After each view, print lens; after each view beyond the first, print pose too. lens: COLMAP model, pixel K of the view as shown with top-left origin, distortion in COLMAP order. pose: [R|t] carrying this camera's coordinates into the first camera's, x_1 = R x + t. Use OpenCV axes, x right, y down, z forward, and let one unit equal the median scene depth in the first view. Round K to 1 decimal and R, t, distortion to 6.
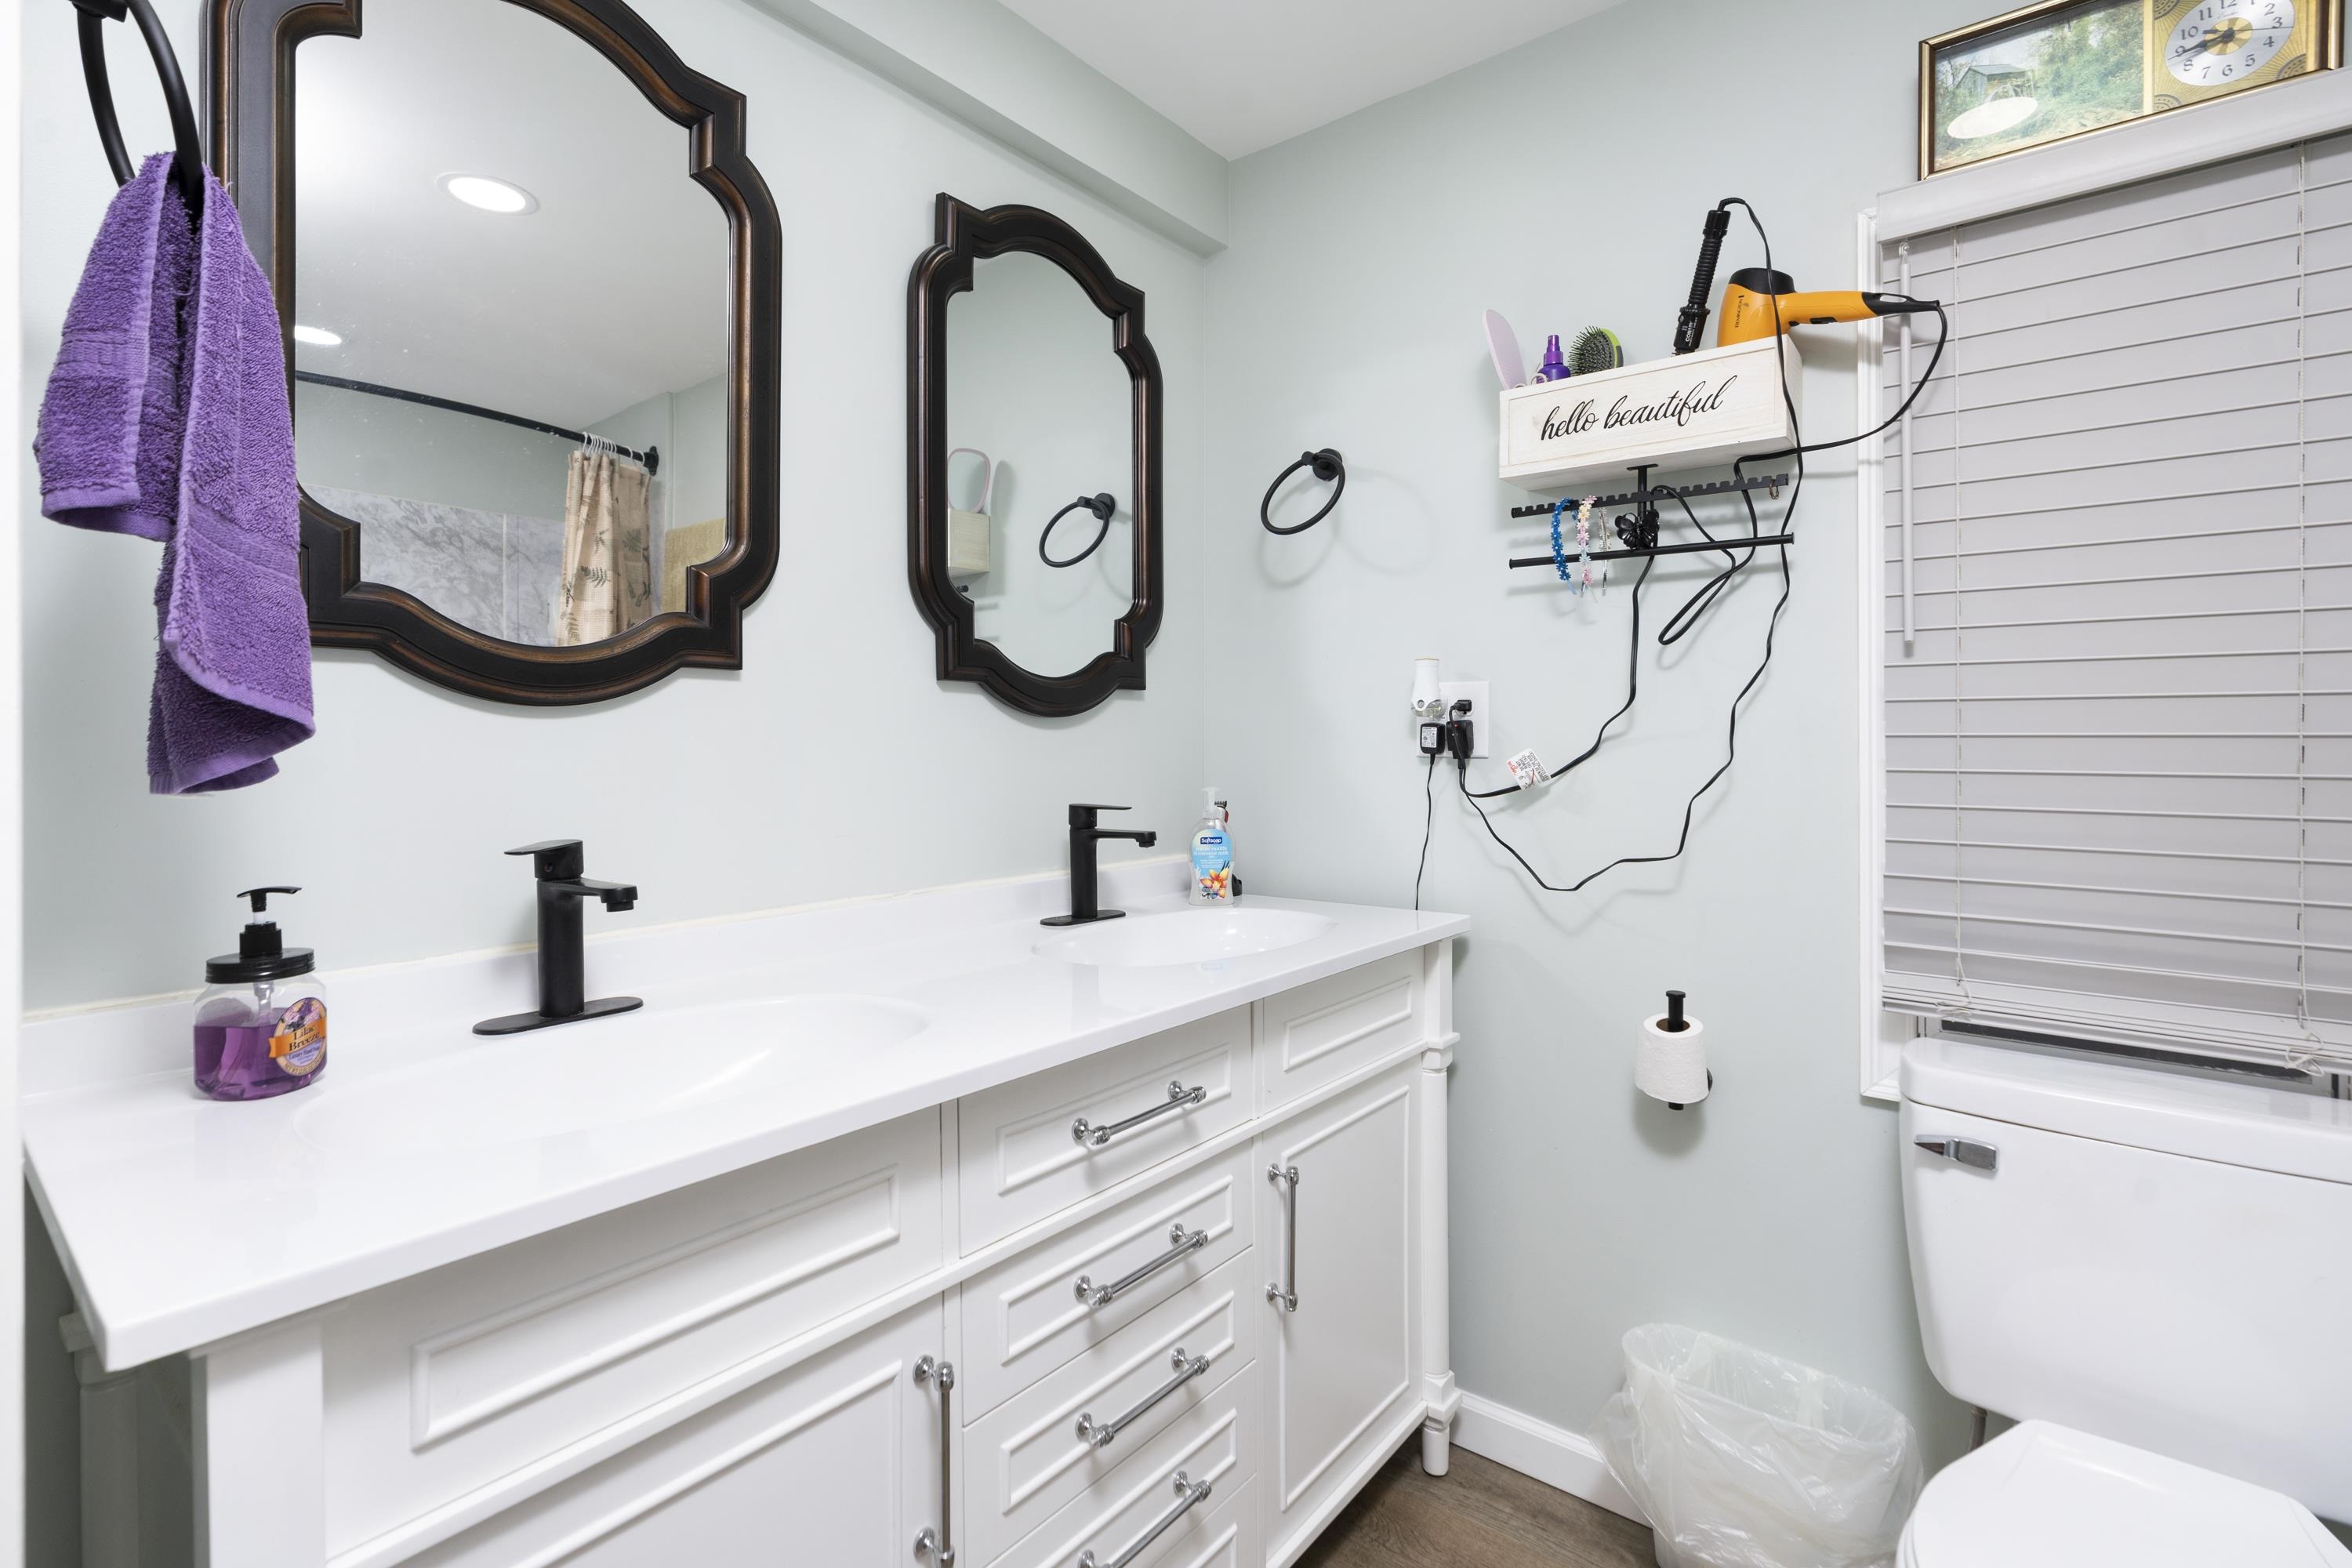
lens RADIAL K [[1071.5, 0, 1169.1], [0, 1071.5, 754.8], [0, 0, 1]] dist [-0.012497, -0.000107]
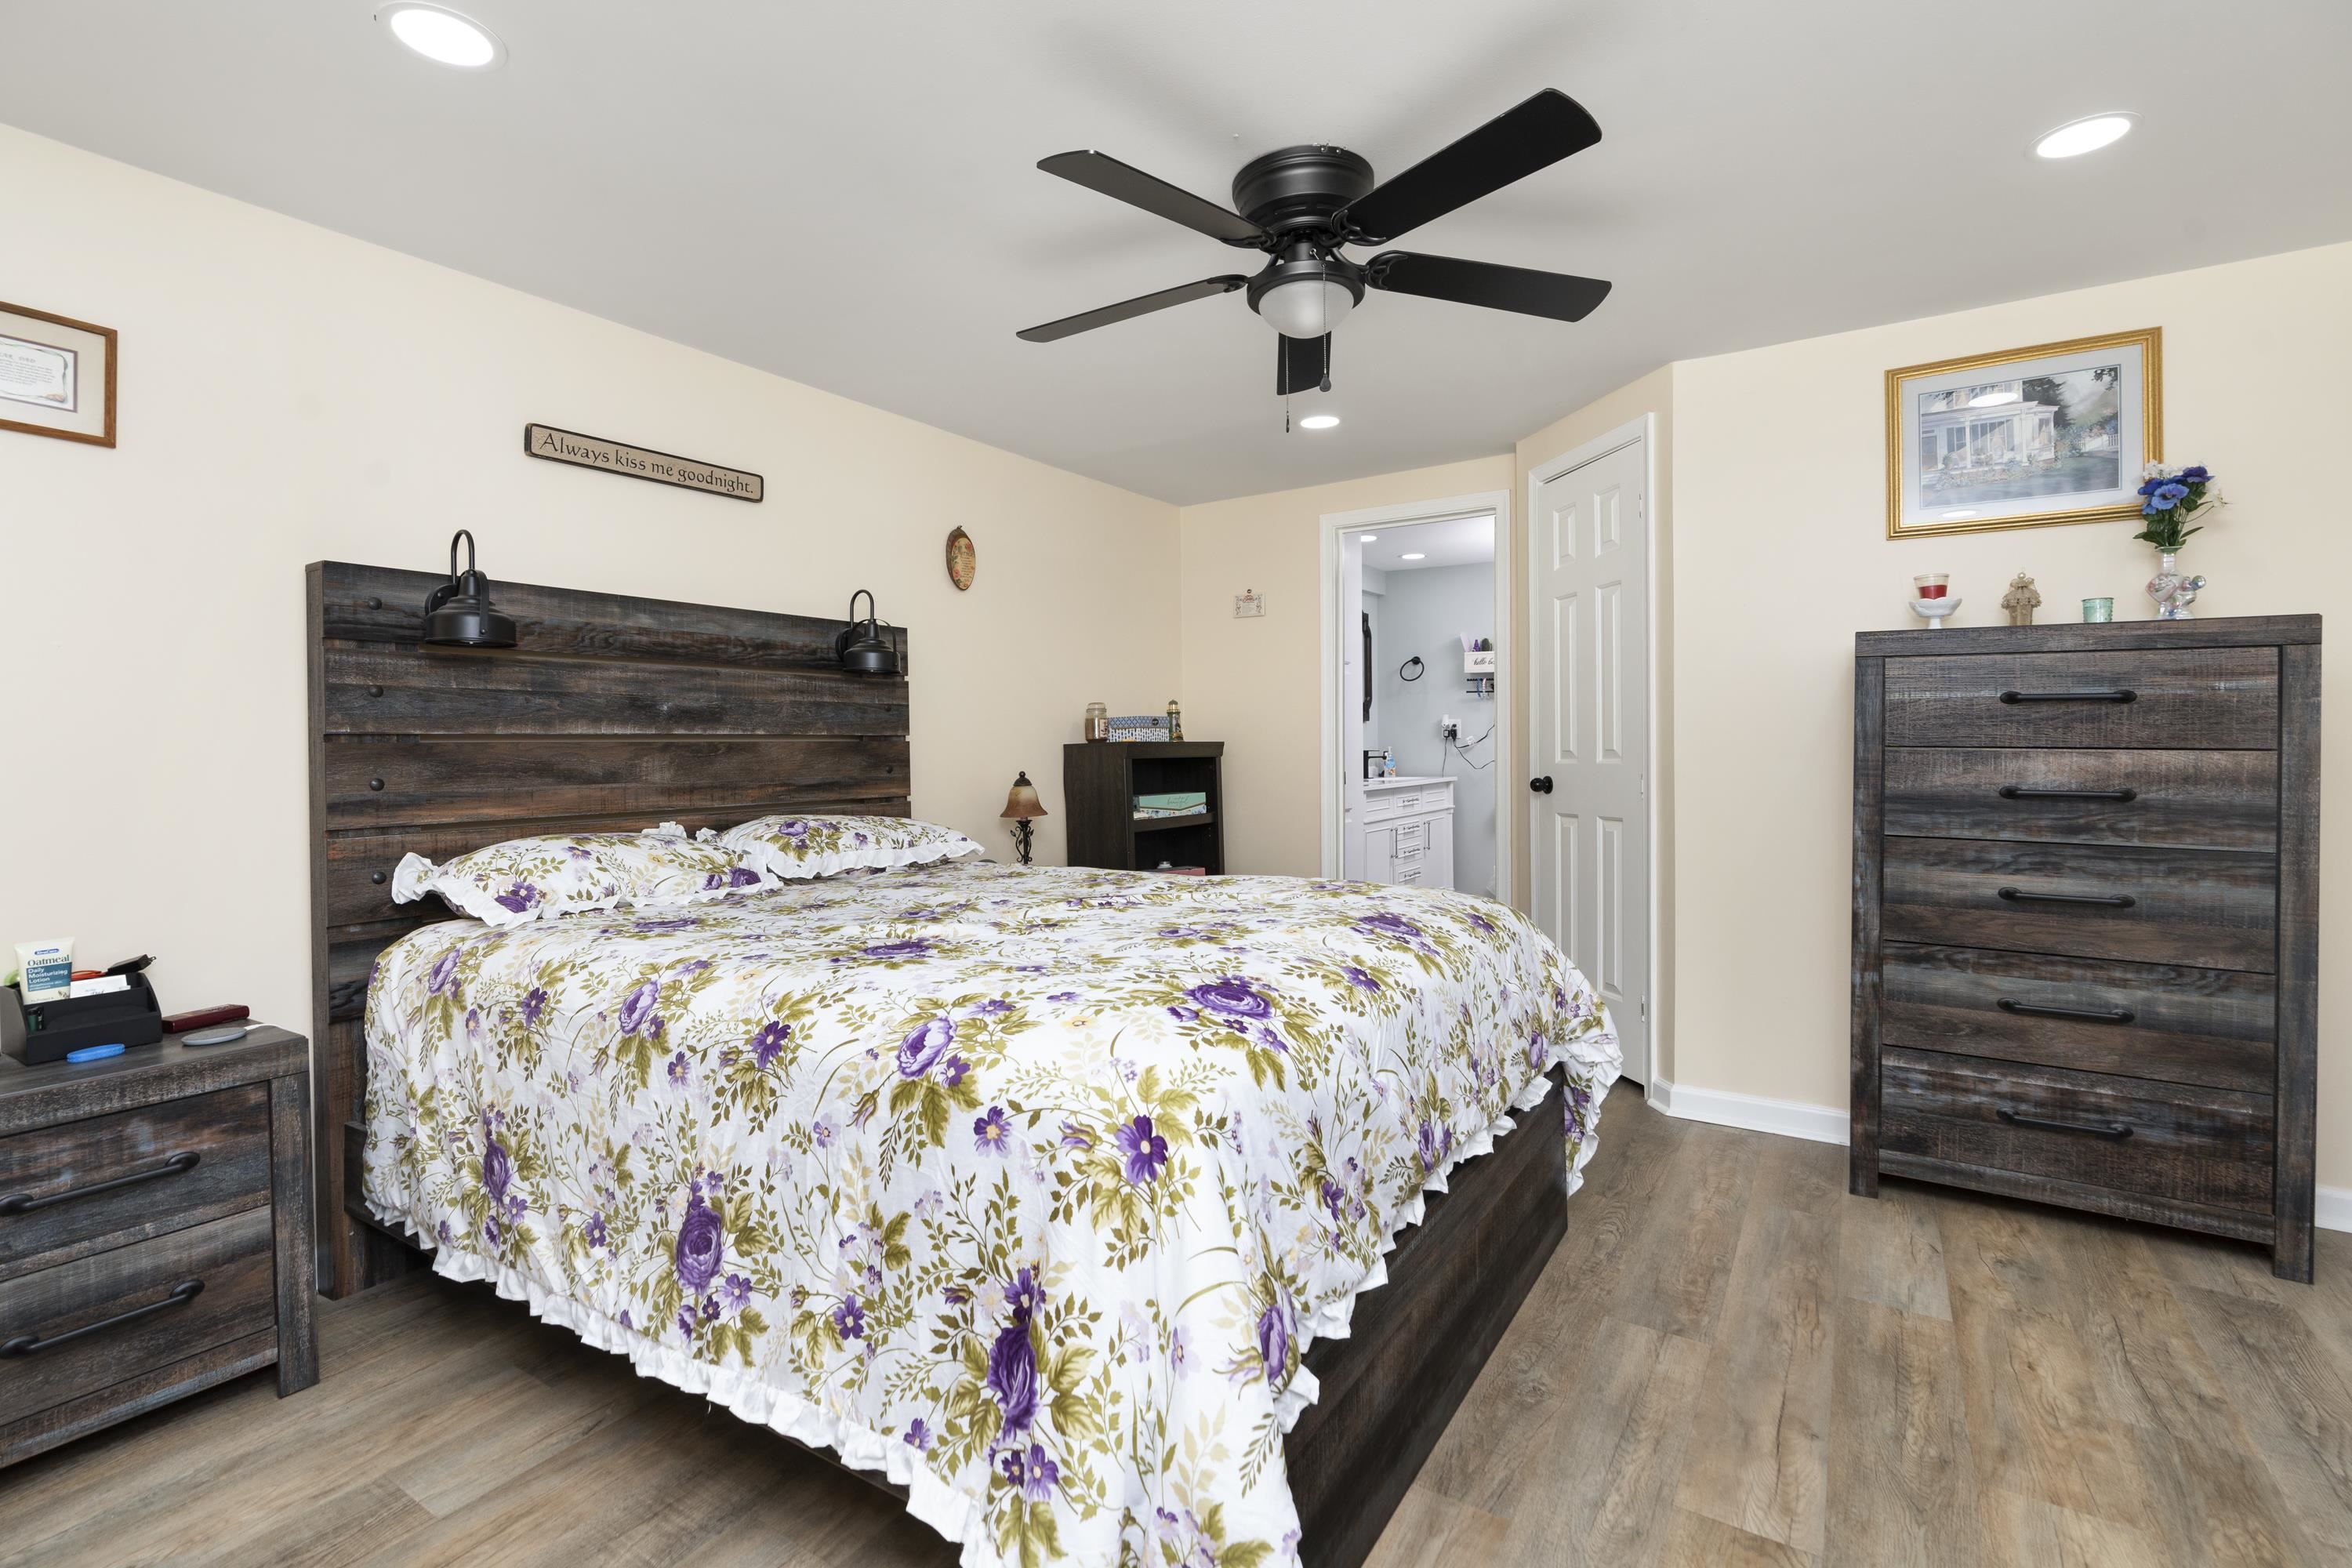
lens RADIAL K [[1075.0, 0, 1169.7], [0, 1075.0, 762.4], [0, 0, 1]] dist [-0.002803, 0.000325]
pose [[0.994958, -0.008034, 0.099967, -1.270993], [0.007054, 0.999924, 0.010154, 0.045269], [-0.100041, -0.009397, 0.994939, -3.102995]]
